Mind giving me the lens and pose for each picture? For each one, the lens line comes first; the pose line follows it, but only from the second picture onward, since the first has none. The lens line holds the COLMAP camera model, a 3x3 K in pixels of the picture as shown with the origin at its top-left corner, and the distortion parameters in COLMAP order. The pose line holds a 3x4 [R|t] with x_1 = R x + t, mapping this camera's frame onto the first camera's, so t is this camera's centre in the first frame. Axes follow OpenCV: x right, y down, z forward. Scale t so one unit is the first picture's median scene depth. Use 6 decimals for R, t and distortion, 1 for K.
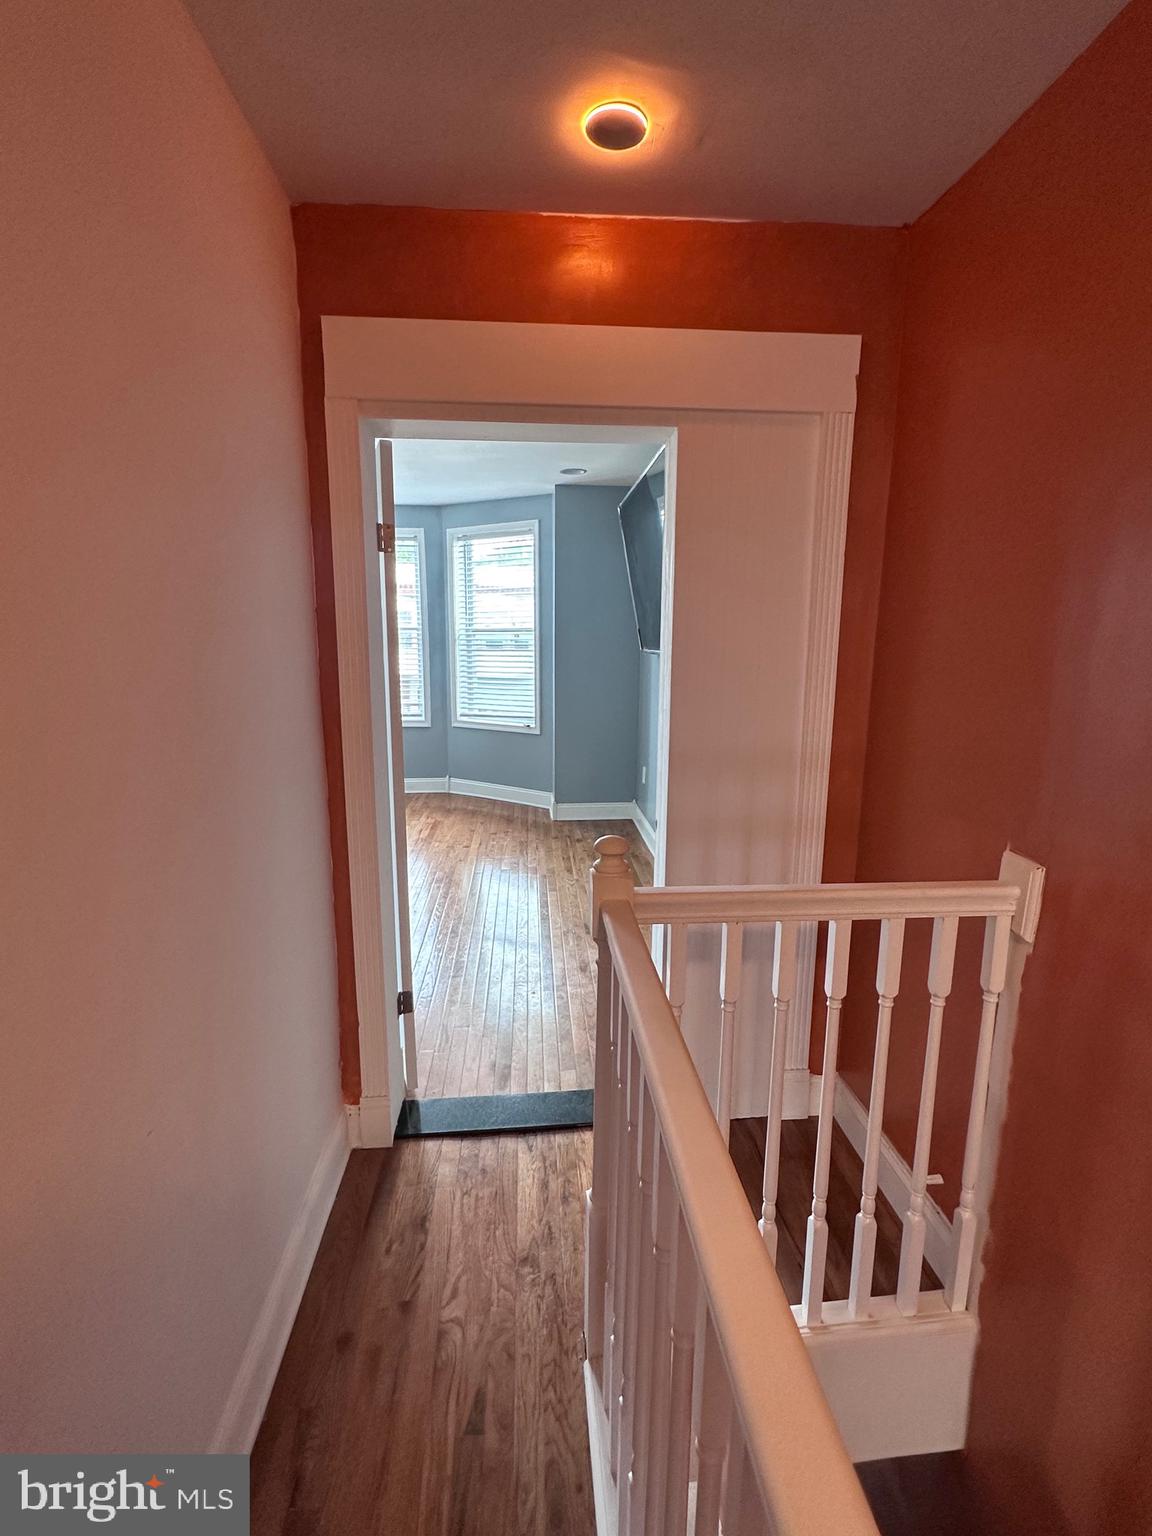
lens RADIAL K [[716.2, 0, 580.7], [0, 716.2, 762.8], [0, 0, 1]] dist [-0.005023, -0.000124]
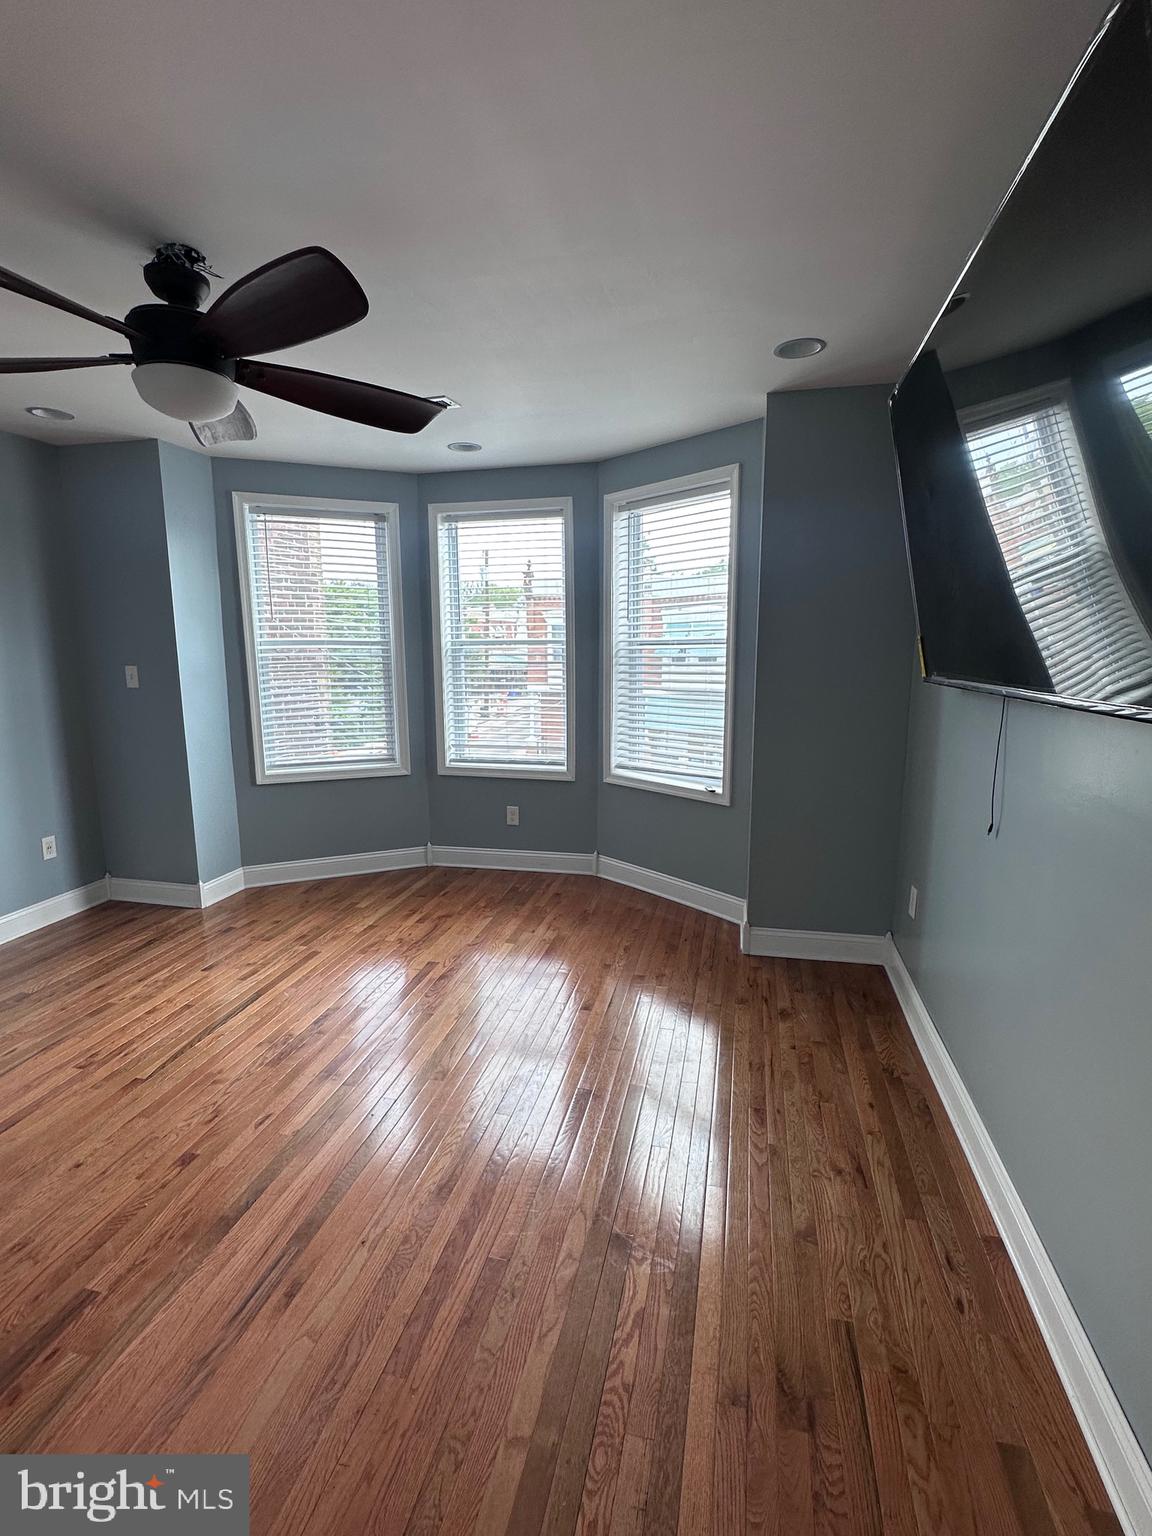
lens RADIAL K [[716.2, 0, 582.8], [0, 716.2, 771.5], [0, 0, 1]] dist [-0.005023, -0.000124]
pose [[0.955765, 0.038947, -0.291542, 0.002456], [-0.040563, 0.999177, 0.000500, -0.066419], [0.291321, 0.011348, 0.956558, 0.363988]]
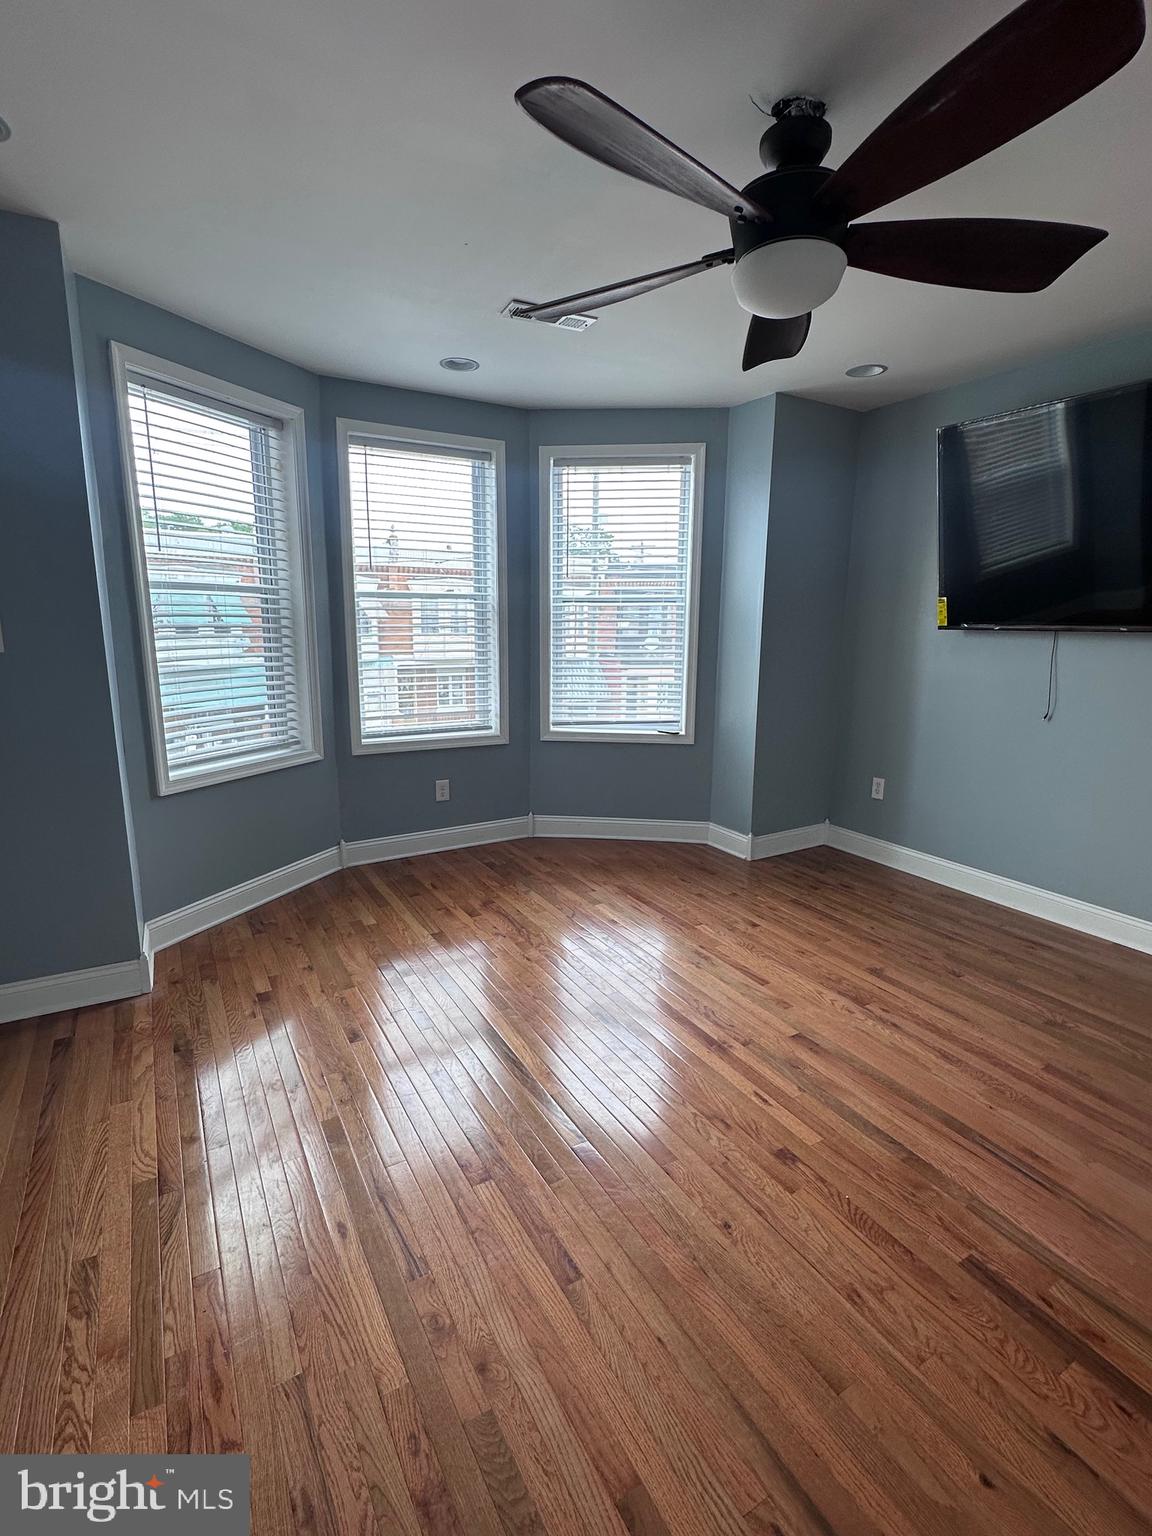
lens RADIAL K [[716.2, 0, 570.0], [0, 716.2, 766.4], [0, 0, 1]] dist [-0.005023, -0.000124]
pose [[0.899573, -0.086596, 0.428099, -0.493697], [0.073976, 0.996196, 0.046063, -0.061152], [-0.430459, -0.009768, 0.902557, 0.403157]]
